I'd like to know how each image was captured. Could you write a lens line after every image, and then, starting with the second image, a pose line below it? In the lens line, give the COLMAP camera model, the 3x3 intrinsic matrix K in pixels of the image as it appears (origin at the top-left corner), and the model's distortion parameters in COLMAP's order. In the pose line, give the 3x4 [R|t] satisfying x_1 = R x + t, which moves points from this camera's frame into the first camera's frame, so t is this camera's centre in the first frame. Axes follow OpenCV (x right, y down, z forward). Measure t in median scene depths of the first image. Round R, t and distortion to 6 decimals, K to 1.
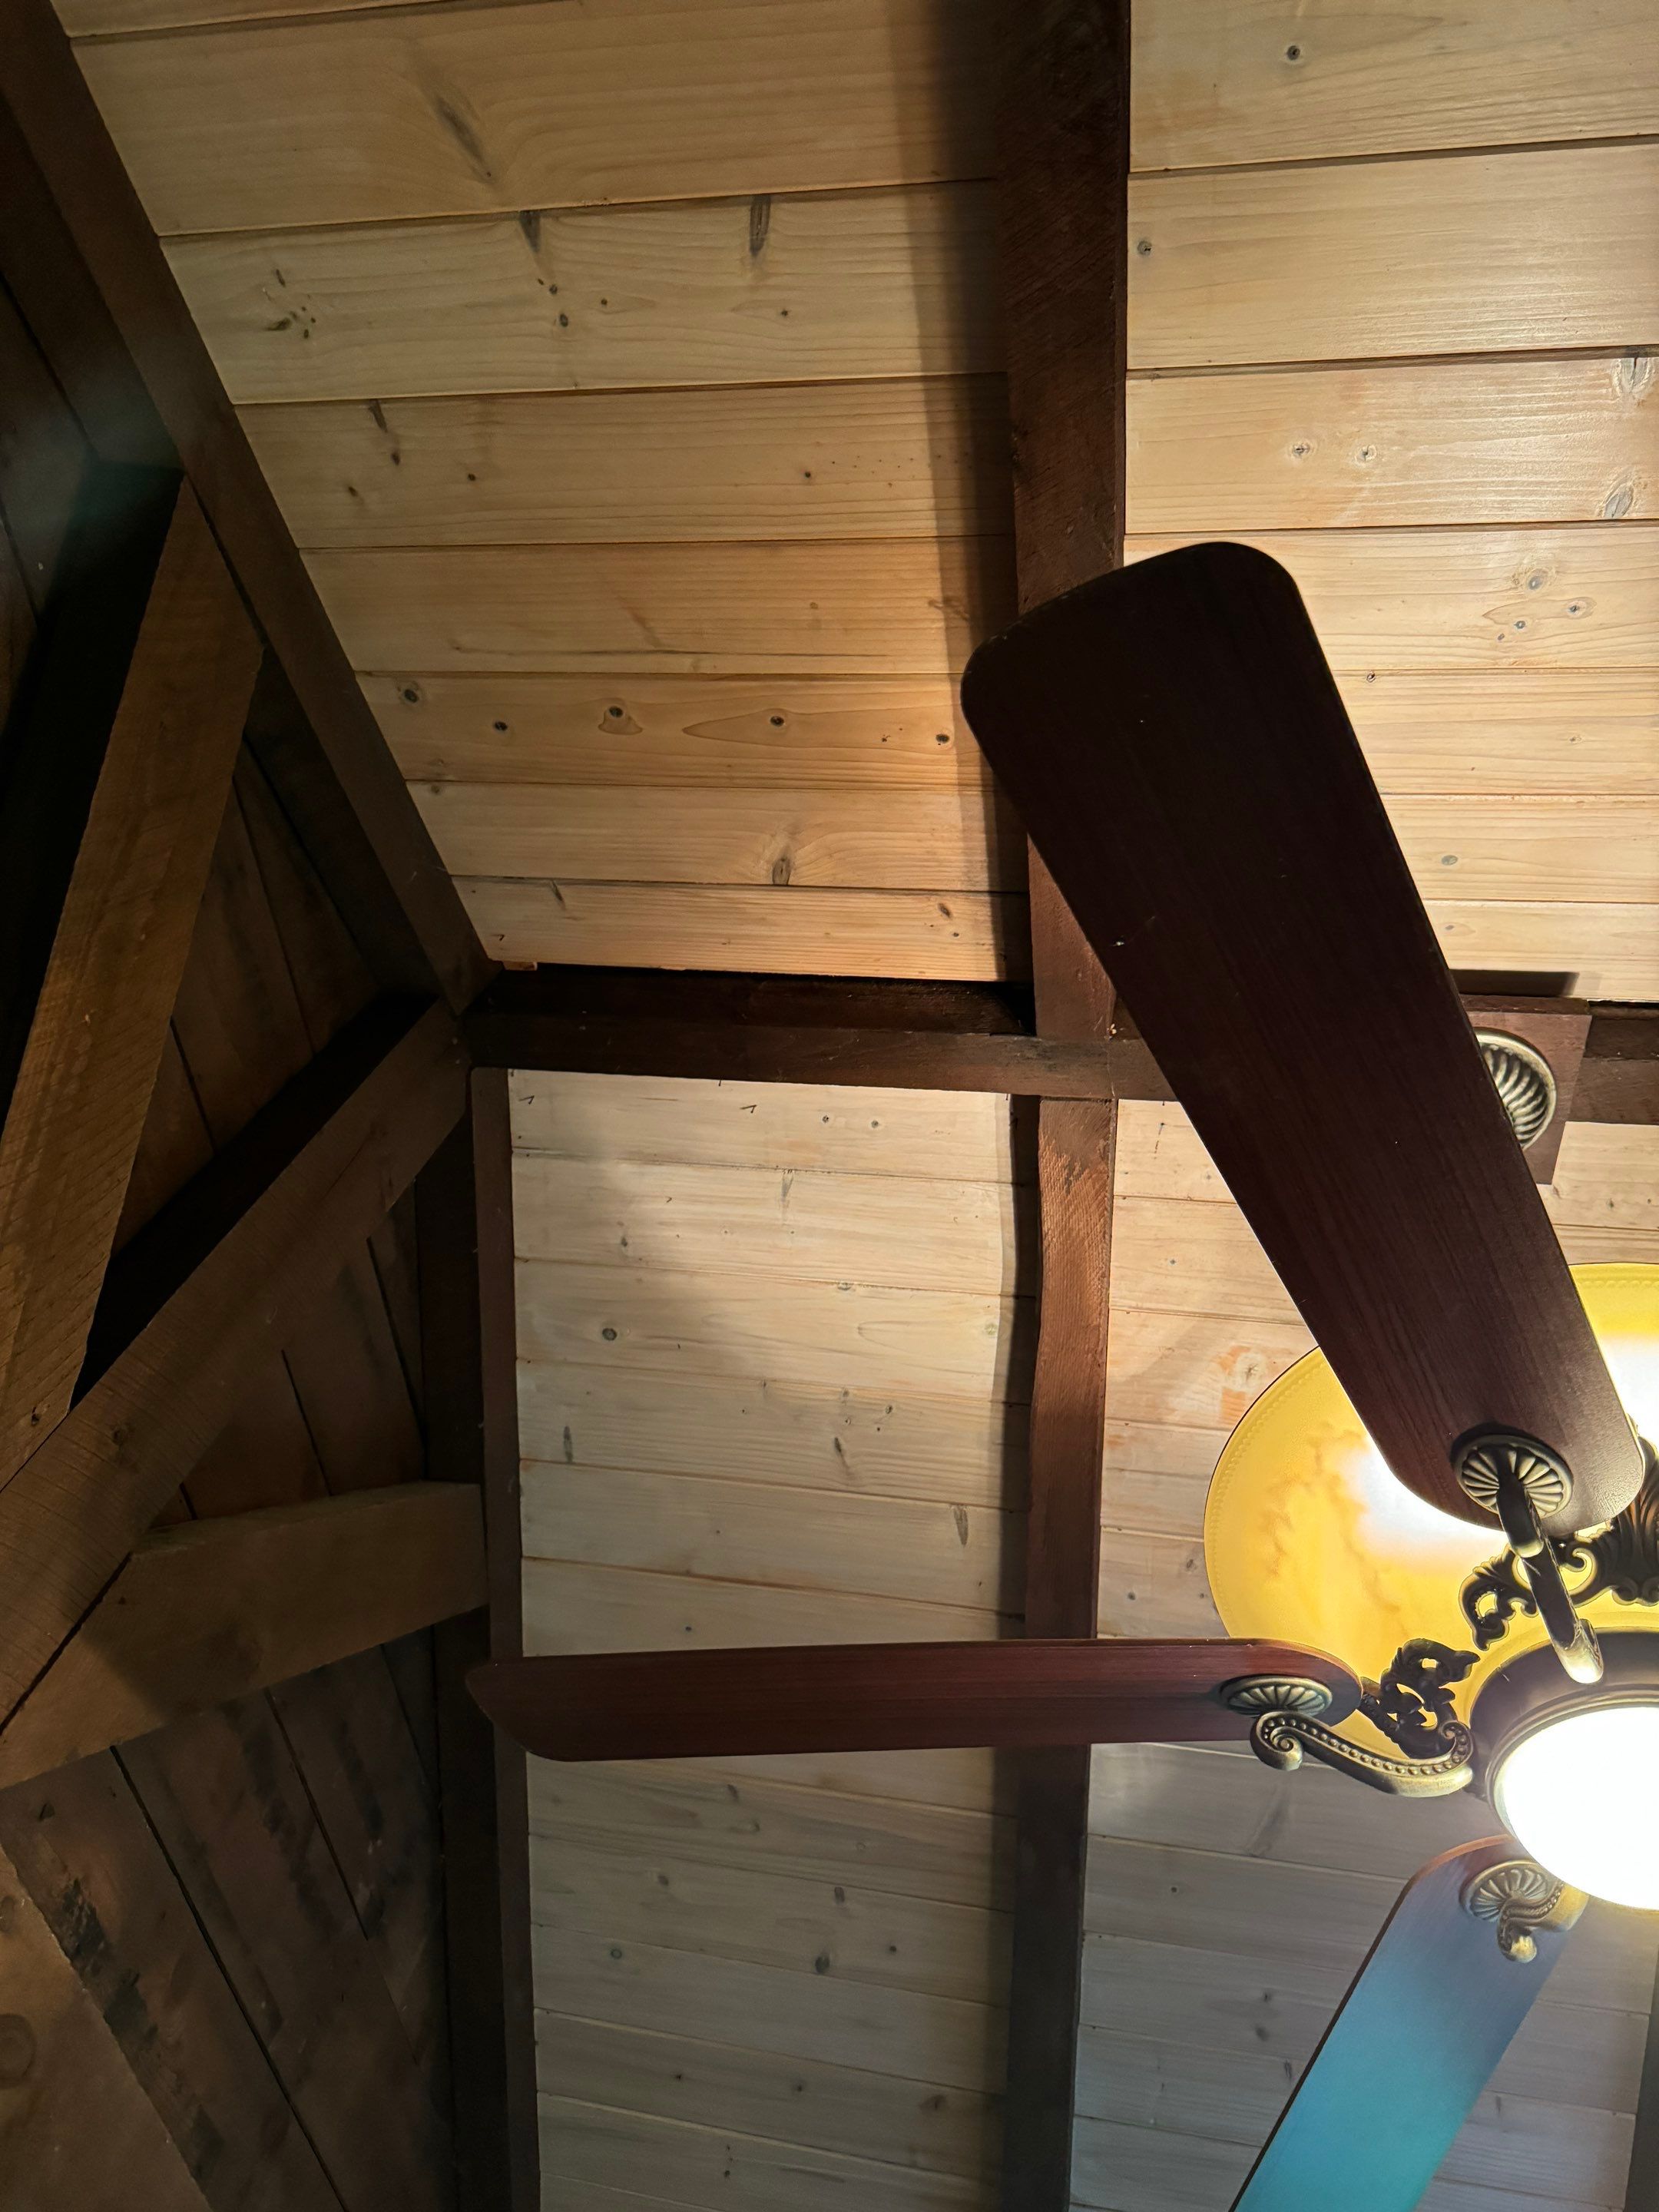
lens RADIAL K [[1581.0, 0, 823.6], [0, 1581.0, 1122.3], [0, 0, 1]] dist [0.045236, -0.076876]
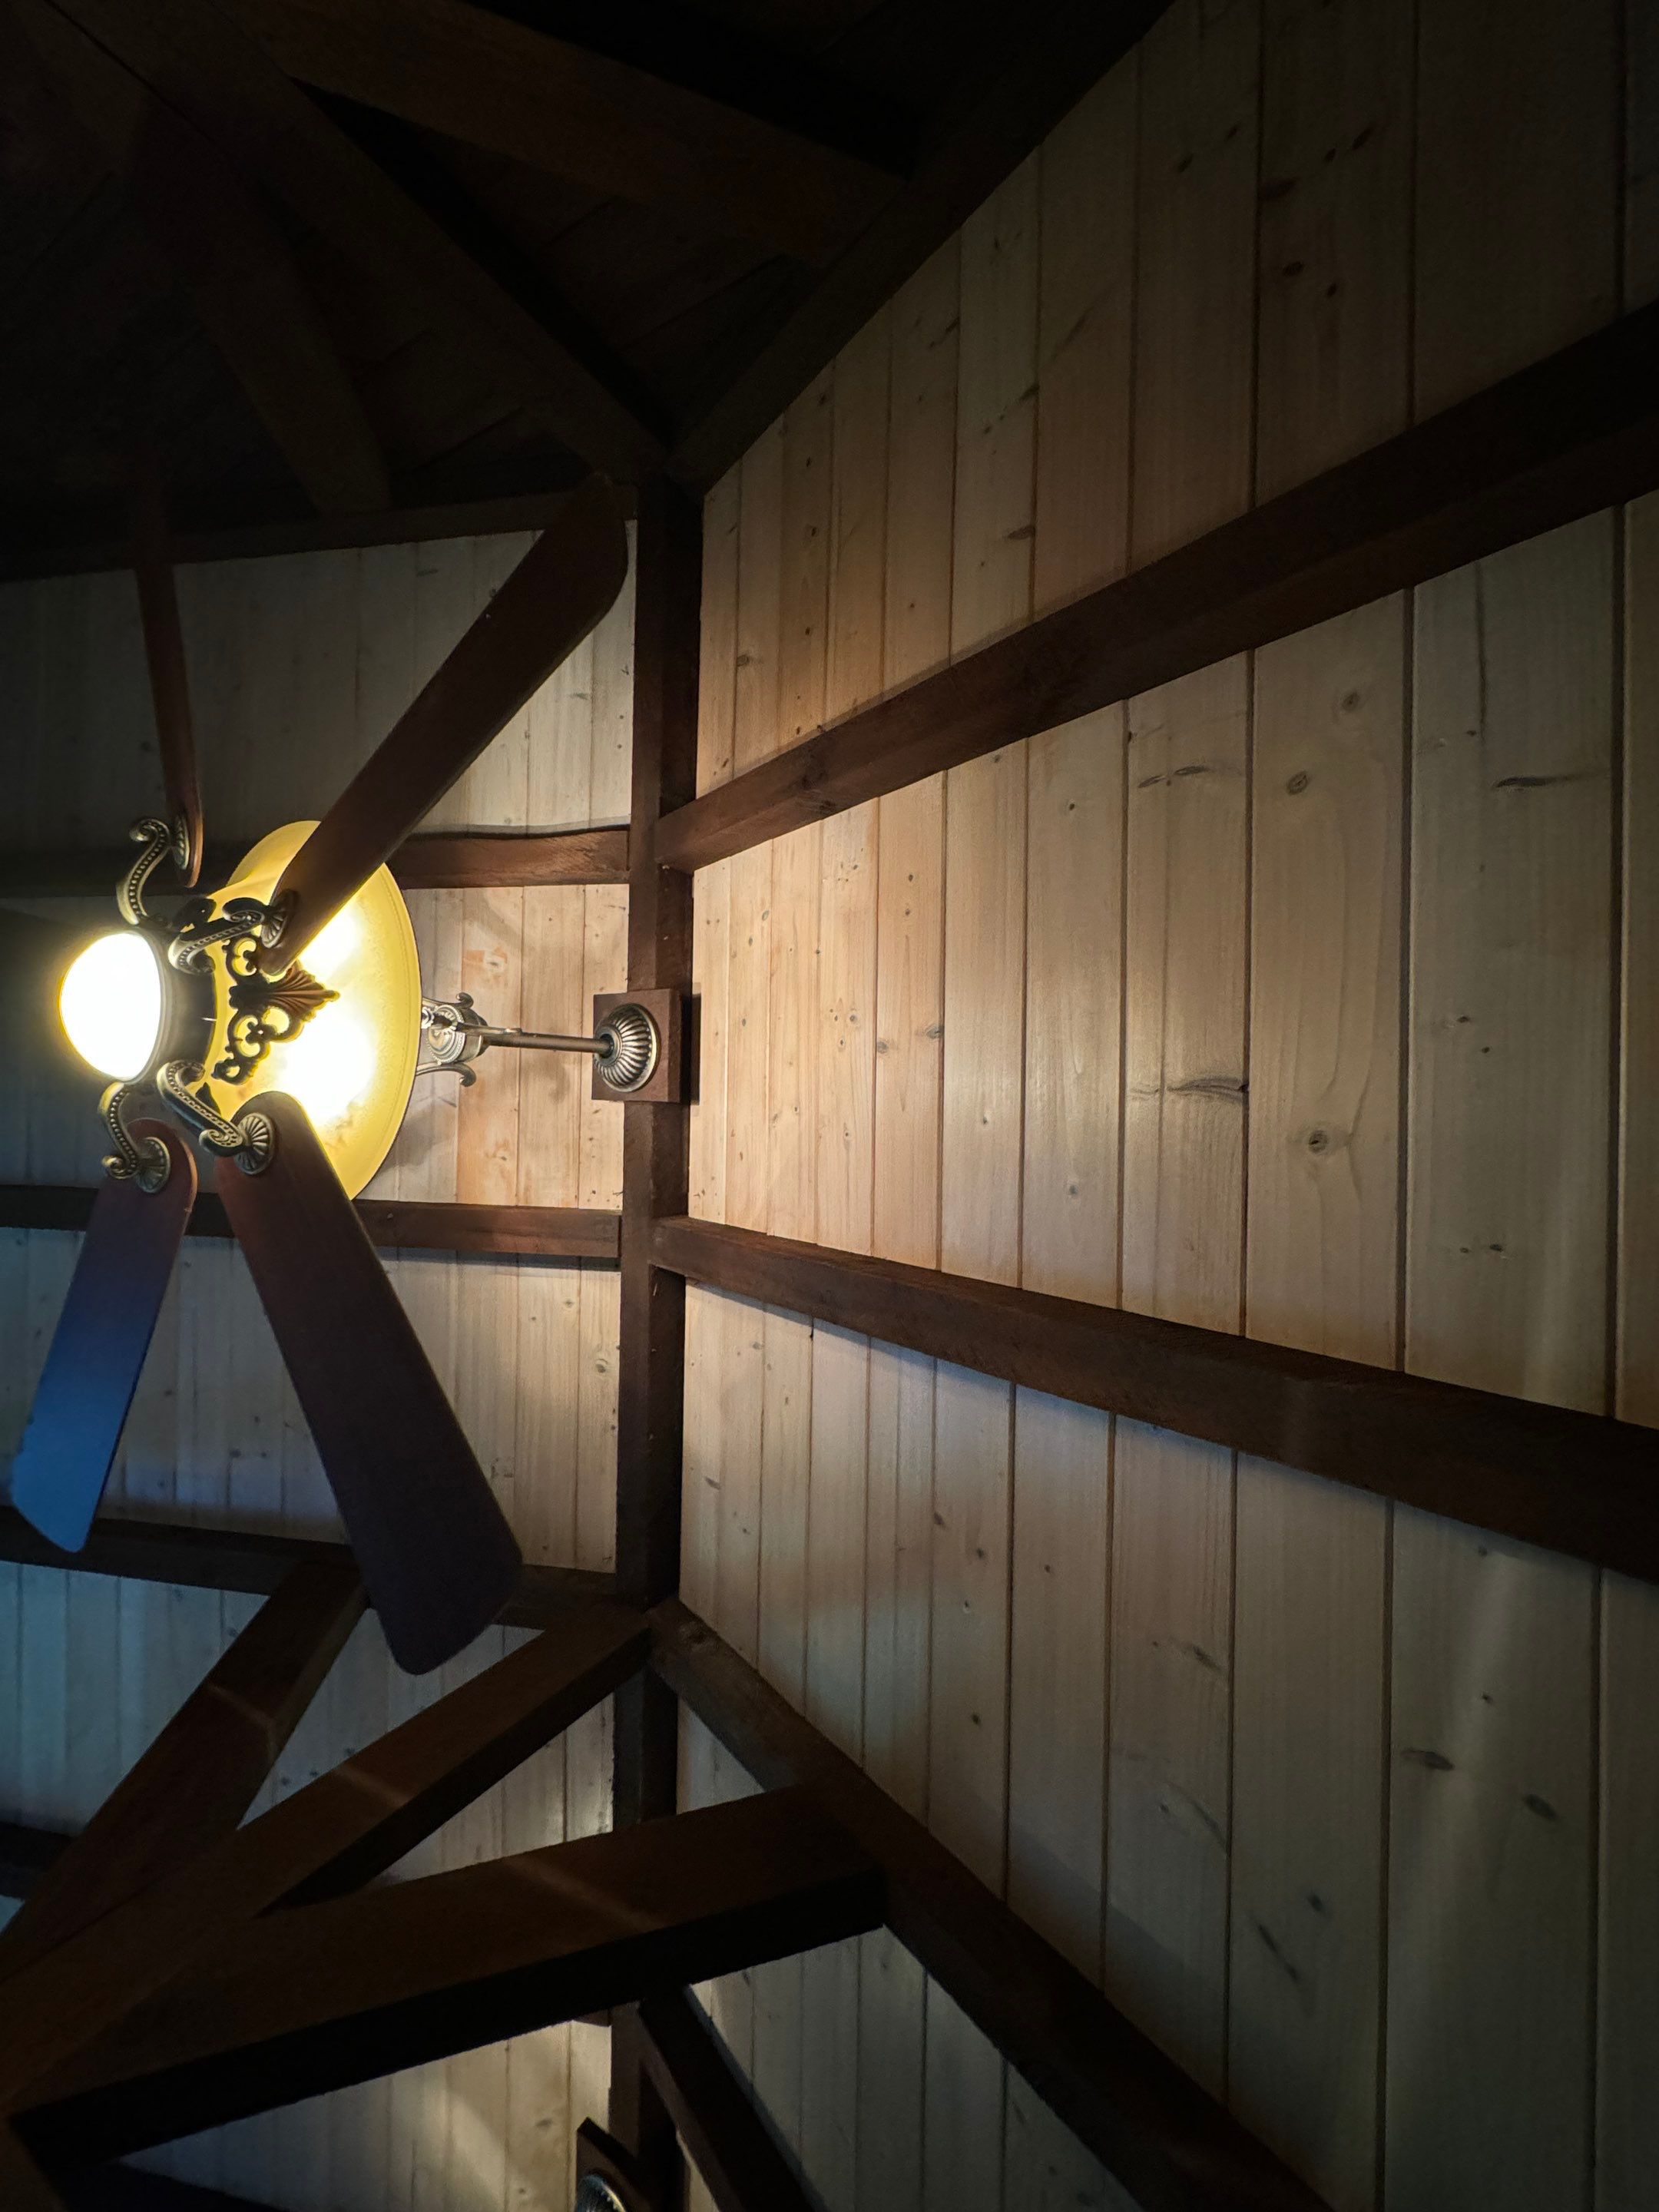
lens RADIAL K [[892.9, 0, 839.8], [0, 892.9, 1121.3], [0, 0, 1]] dist [-0.017435, 0.000585]
pose [[0.027512, 0.975075, 0.220161, 0.302566], [-0.998876, 0.035321, -0.031609, -0.260407], [-0.038598, -0.219044, 0.974951, -0.057126]]
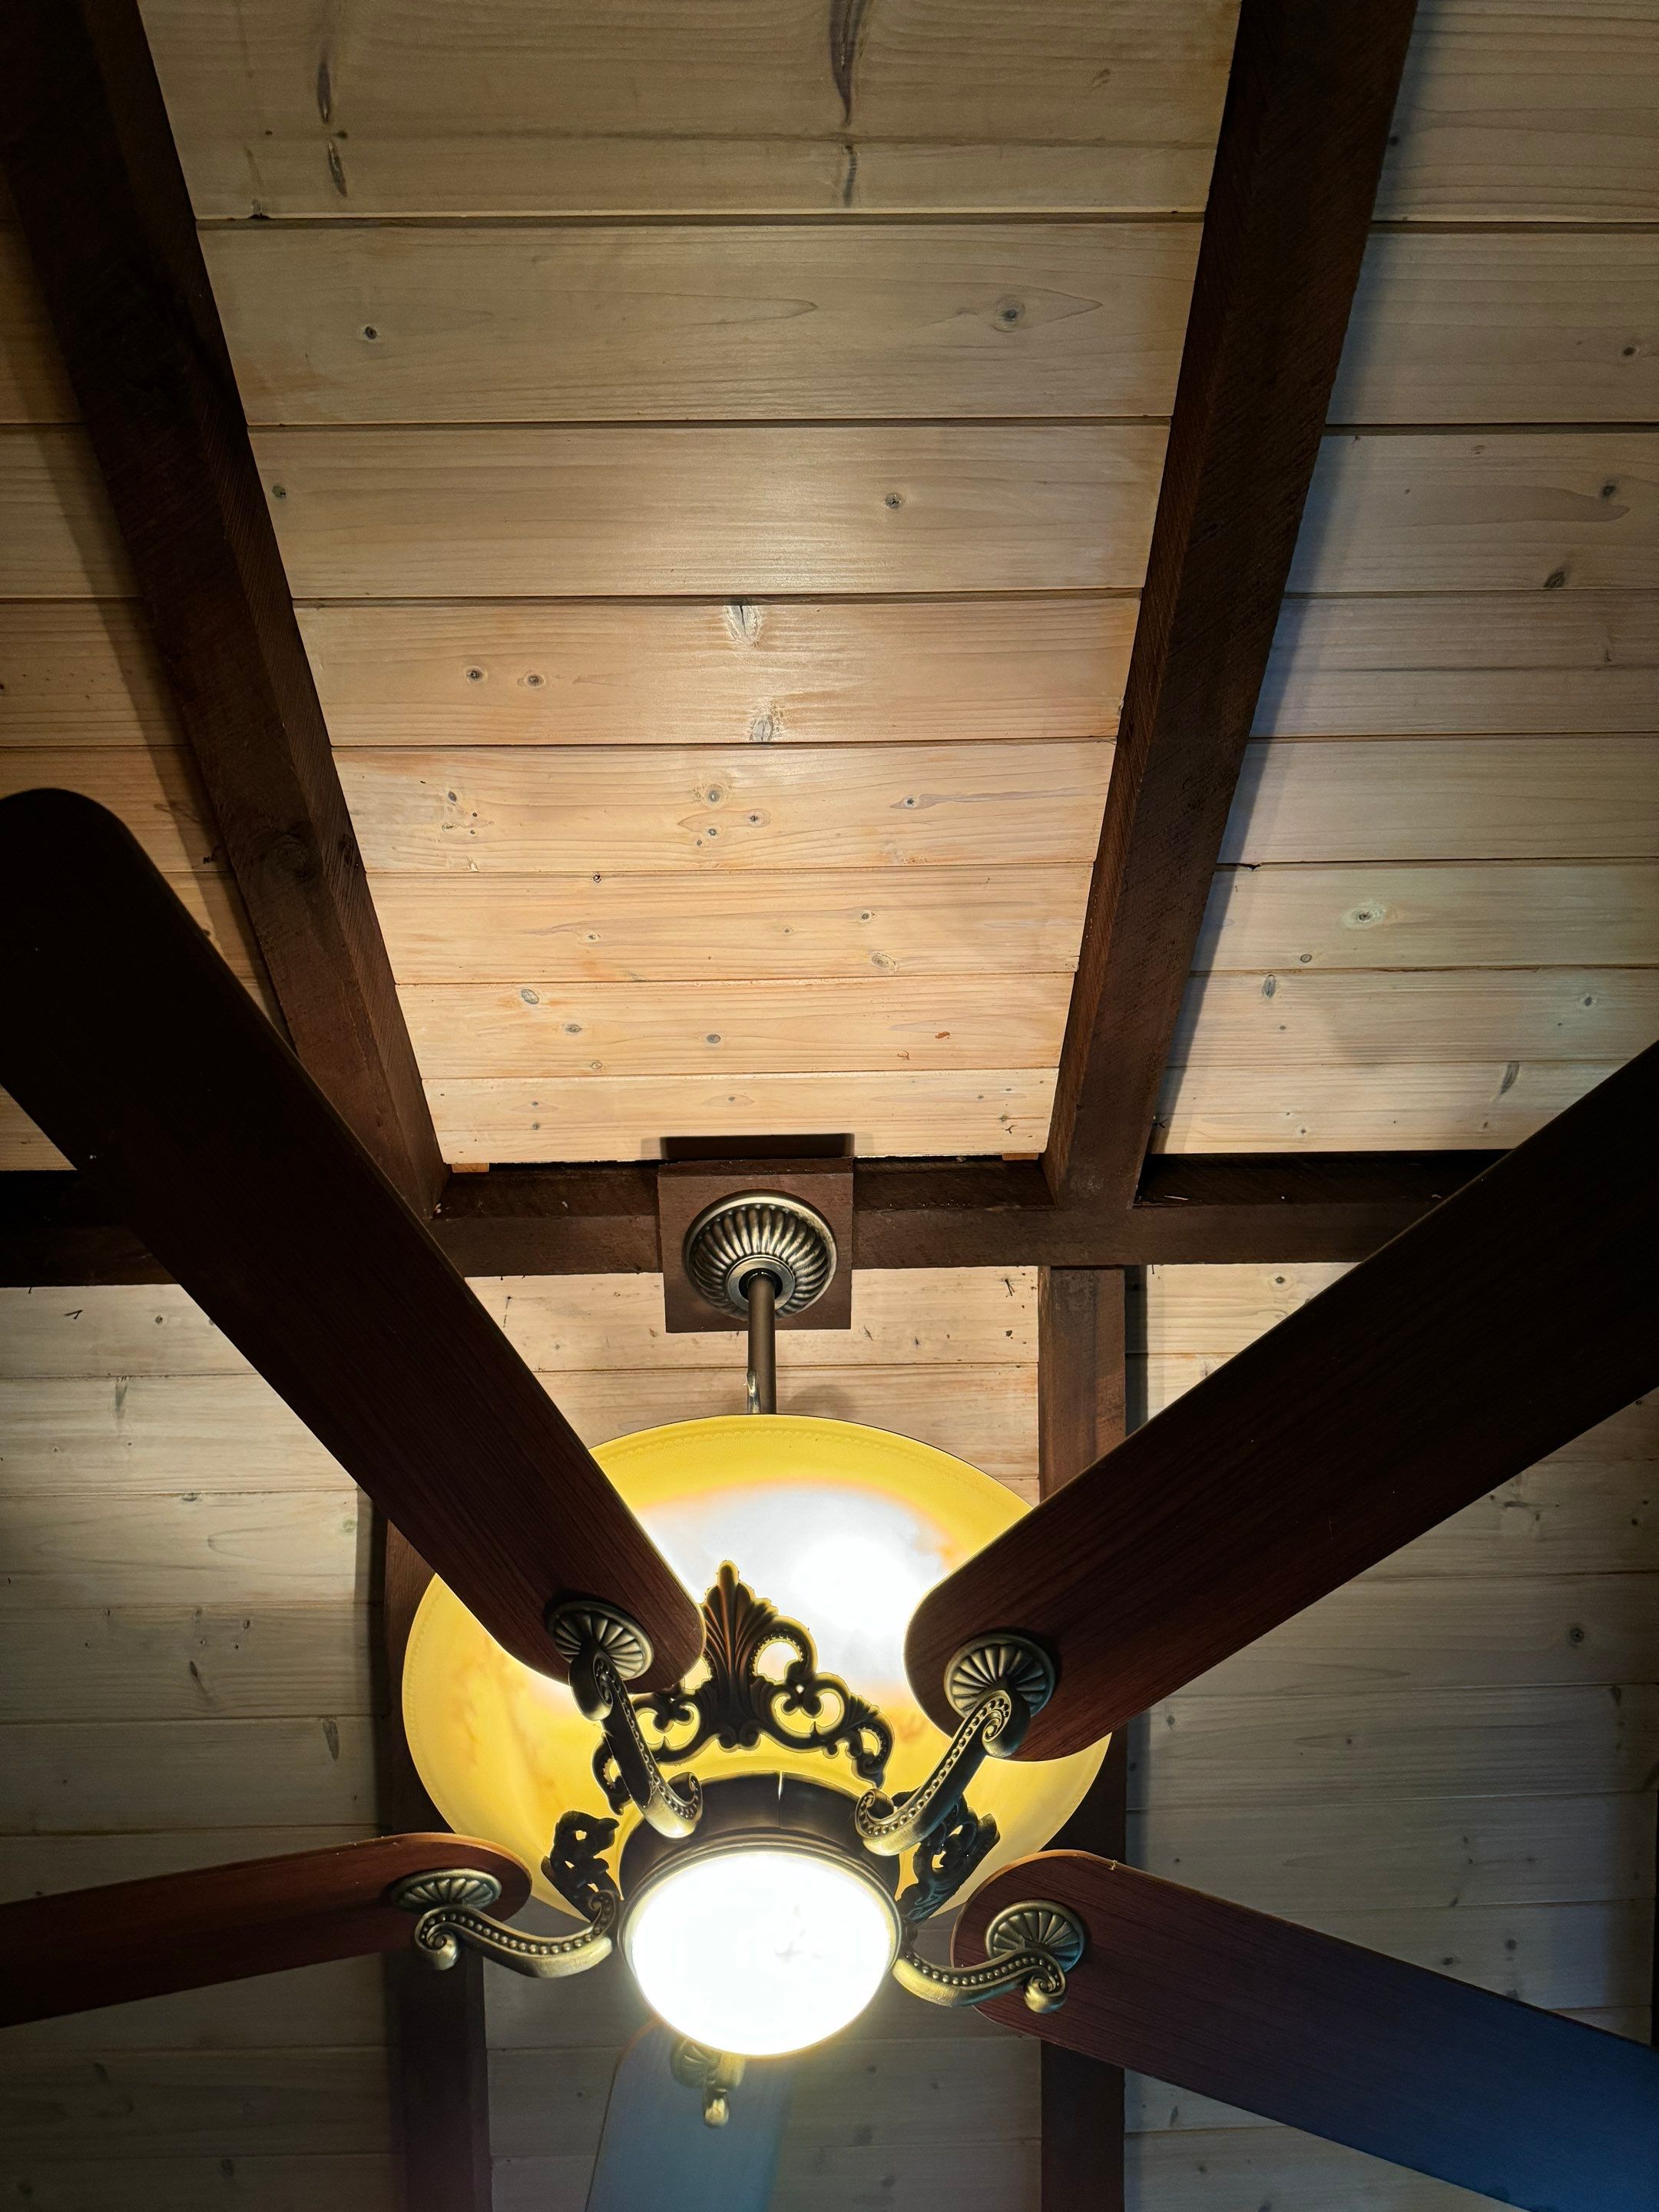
lens RADIAL K [[1581.0, 0, 850.1], [0, 1581.0, 1092.0], [0, 0, 1]] dist [0.045236, -0.076876]
pose [[0.966950, -0.044680, 0.251022, 0.229963], [0.073923, 0.991366, -0.108300, -0.005479], [-0.244016, 0.123277, 0.961904, -0.057547]]
